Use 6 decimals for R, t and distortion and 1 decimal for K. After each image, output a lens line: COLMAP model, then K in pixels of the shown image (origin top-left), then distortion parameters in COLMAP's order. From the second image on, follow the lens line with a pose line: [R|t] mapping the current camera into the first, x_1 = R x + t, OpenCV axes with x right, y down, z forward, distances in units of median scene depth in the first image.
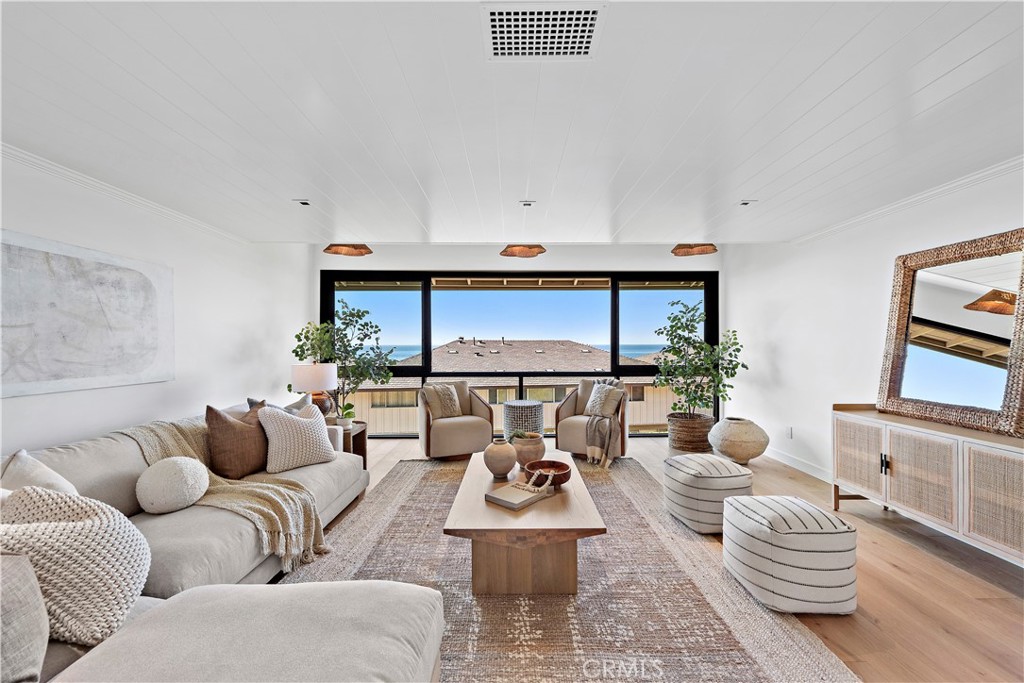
lens RADIAL K [[406.2, 0, 515.5], [0, 406.2, 346.9], [0, 0, 1]] dist [0.019672, -0.000712]
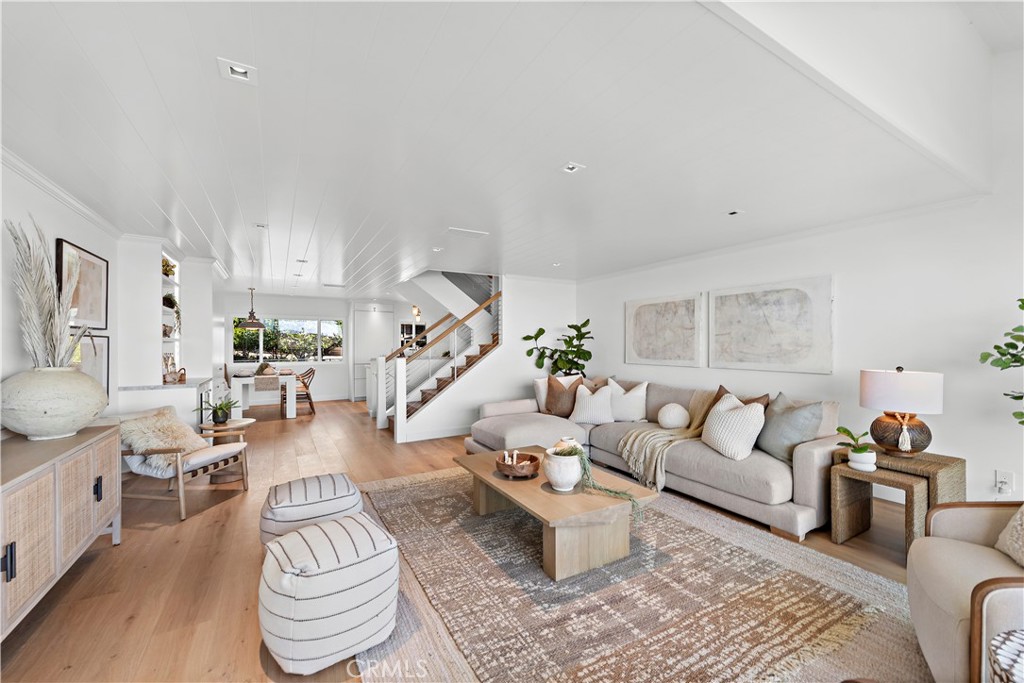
lens RADIAL K [[406.2, 0, 510.7], [0, 406.2, 344.0], [0, 0, 1]] dist [0.019672, -0.000712]
pose [[-0.874509, 0.002990, -0.485000, 0.275960], [0.000624, 0.999987, 0.005040, -0.004800], [0.485009, 0.004105, -0.874499, 0.868189]]
